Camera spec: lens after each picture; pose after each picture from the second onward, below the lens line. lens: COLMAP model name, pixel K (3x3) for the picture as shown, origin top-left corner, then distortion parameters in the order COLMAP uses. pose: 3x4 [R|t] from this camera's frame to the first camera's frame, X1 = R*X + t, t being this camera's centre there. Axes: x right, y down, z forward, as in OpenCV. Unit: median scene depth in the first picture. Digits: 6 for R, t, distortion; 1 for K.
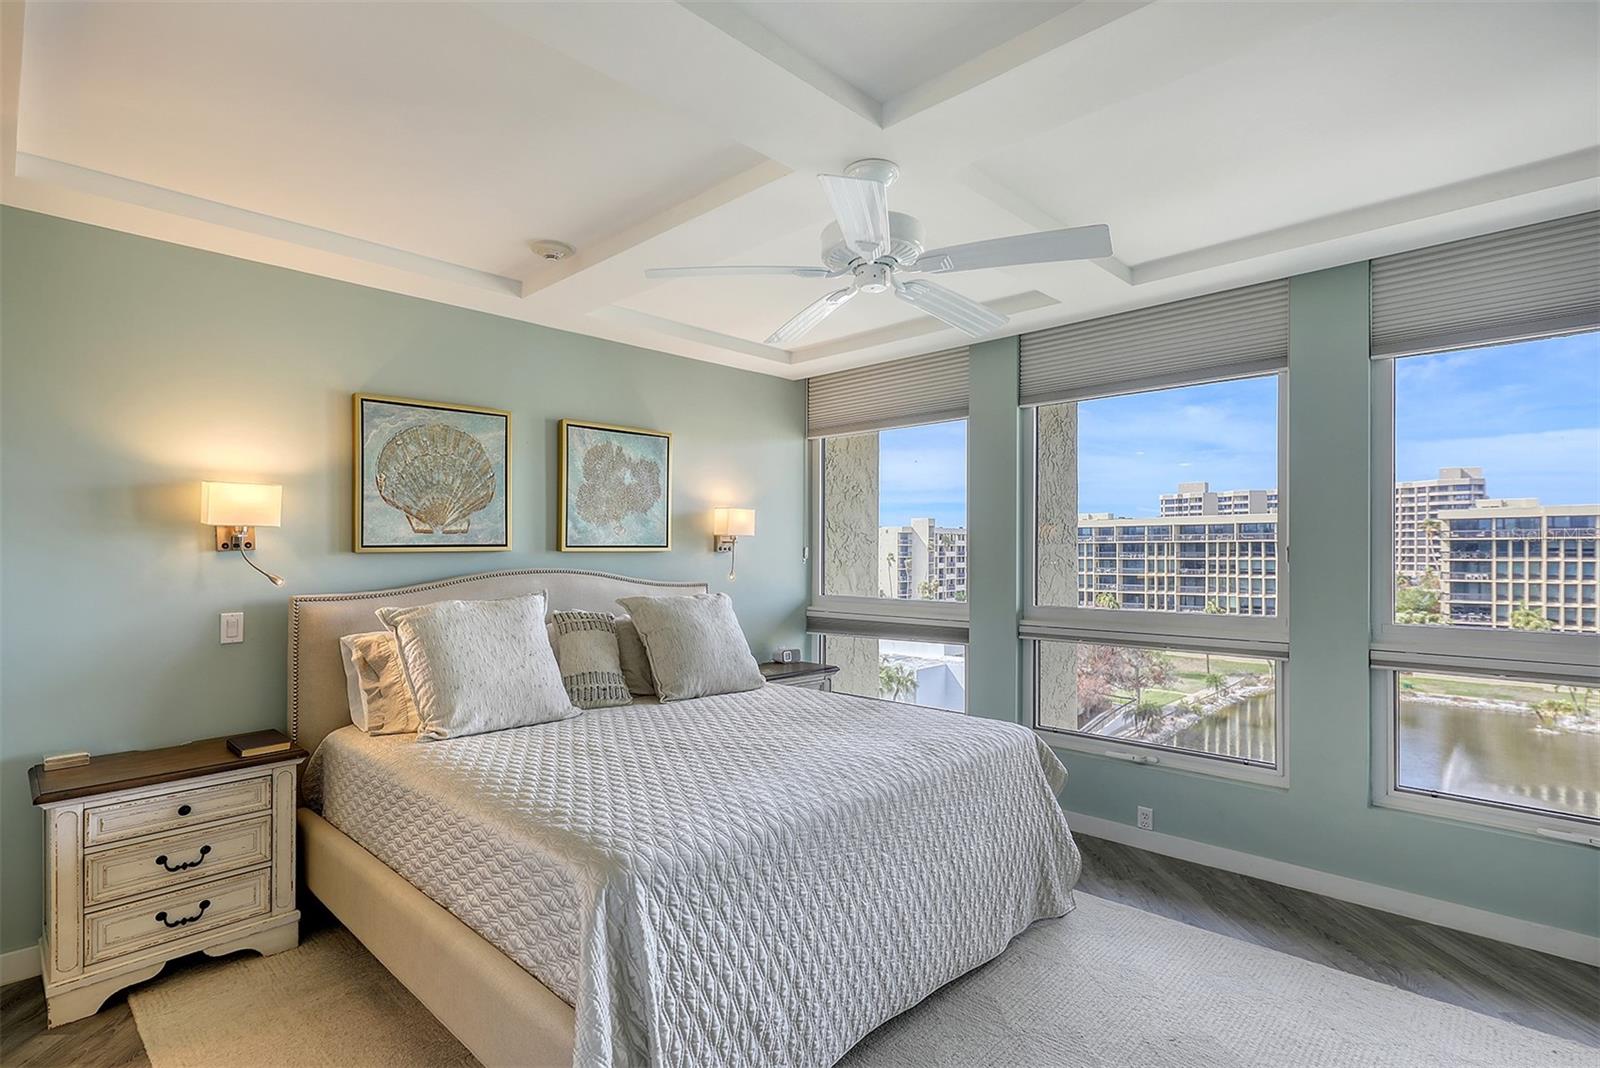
lens RADIAL K [[802.7, 0, 794.1], [0, 802.7, 550.2], [0, 0, 1]] dist [0.003891, 0.003269]
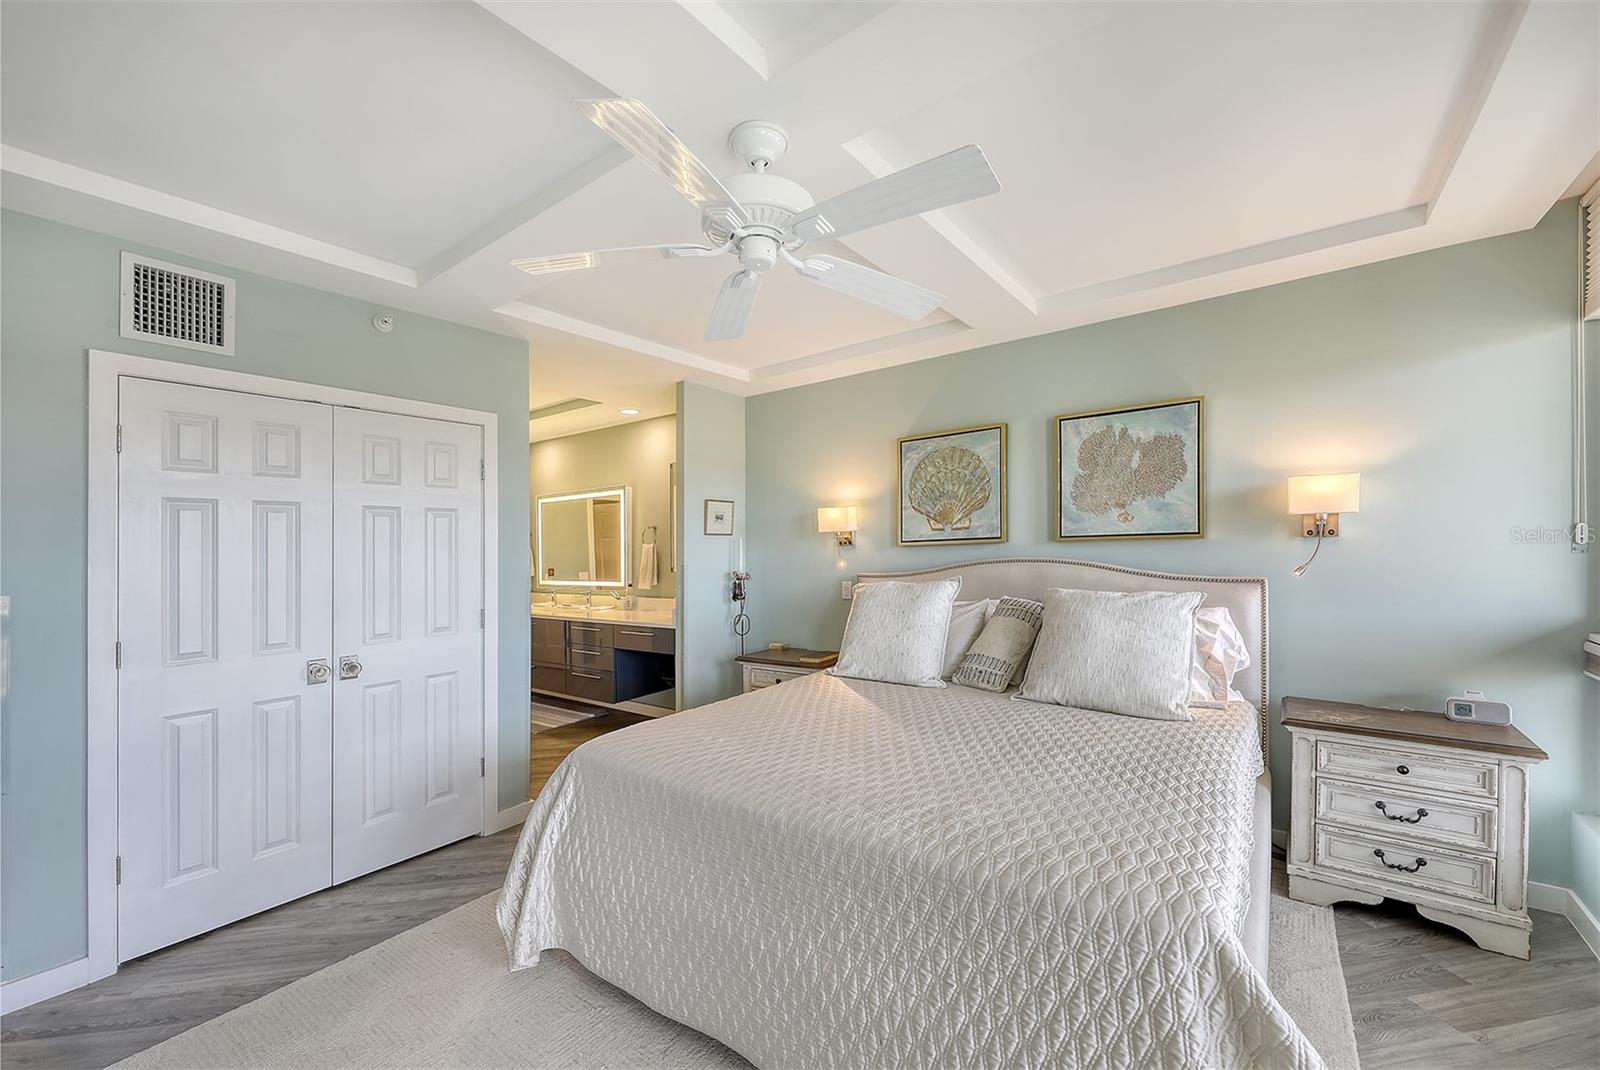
lens RADIAL K [[622.5, 0, 792.1], [0, 622.5, 535.6], [0, 0, 1]] dist [0.006335, -0.001684]
pose [[0.119920, -0.028781, -0.992366, 0.364528], [0.013728, 0.999532, -0.027330, 0.007895], [0.992689, -0.010346, 0.120259, 0.430555]]
